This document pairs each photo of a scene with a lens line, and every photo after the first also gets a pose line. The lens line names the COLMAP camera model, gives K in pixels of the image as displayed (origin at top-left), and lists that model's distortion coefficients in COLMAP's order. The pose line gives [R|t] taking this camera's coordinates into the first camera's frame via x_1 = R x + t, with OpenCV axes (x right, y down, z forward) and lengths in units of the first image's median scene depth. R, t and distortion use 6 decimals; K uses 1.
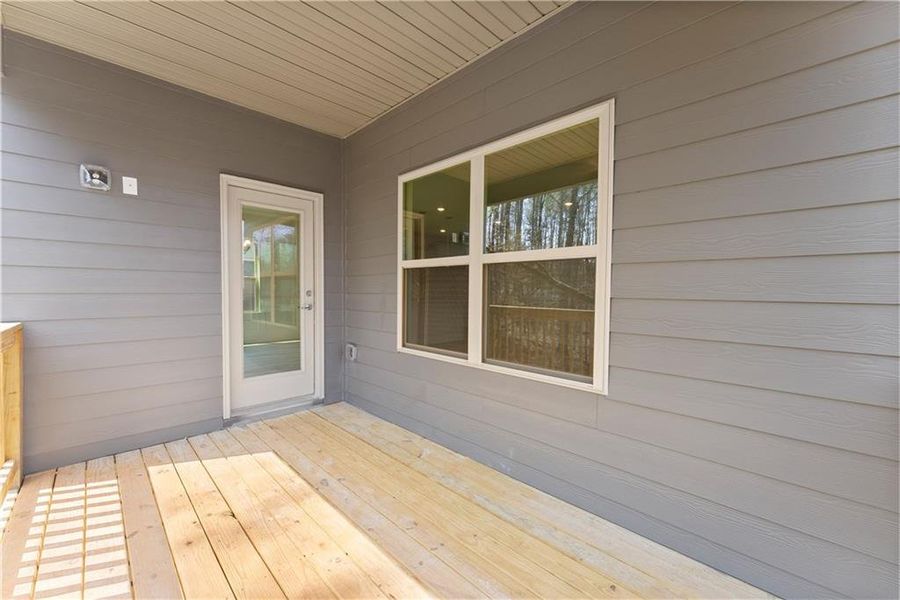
lens RADIAL K [[358.3, 0, 450.0], [0, 358.3, 300.0], [0, 0, 1]] dist [-0.000082, 0.000014]
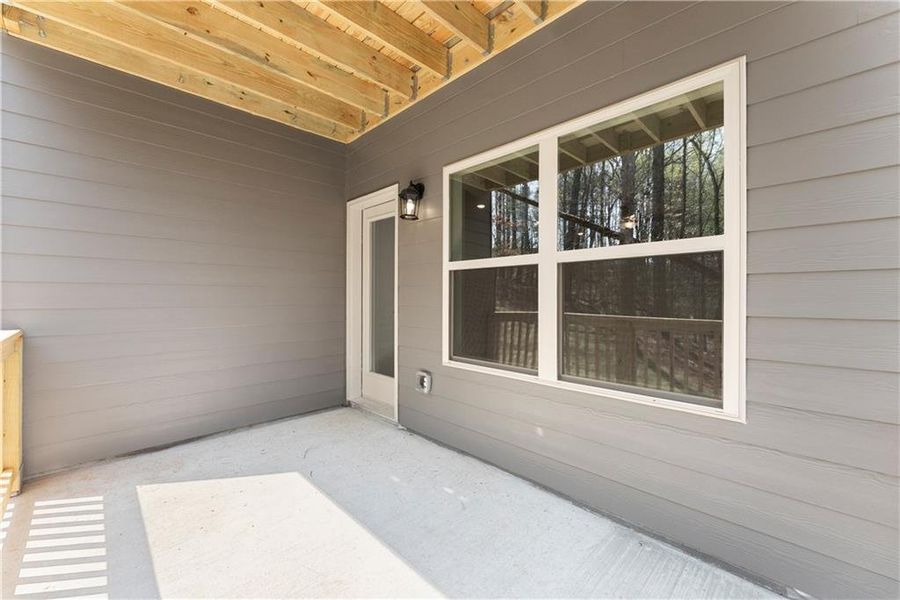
lens RADIAL K [[351.8, 0, 430.7], [0, 351.8, 294.5], [0, 0, 1]] dist [-0.002485, -0.000273]
pose [[0.999787, -0.013645, -0.015483, -0.187550], [0.013130, 0.999373, -0.032889, -0.002614], [0.015922, 0.032678, 0.999339, 0.155549]]
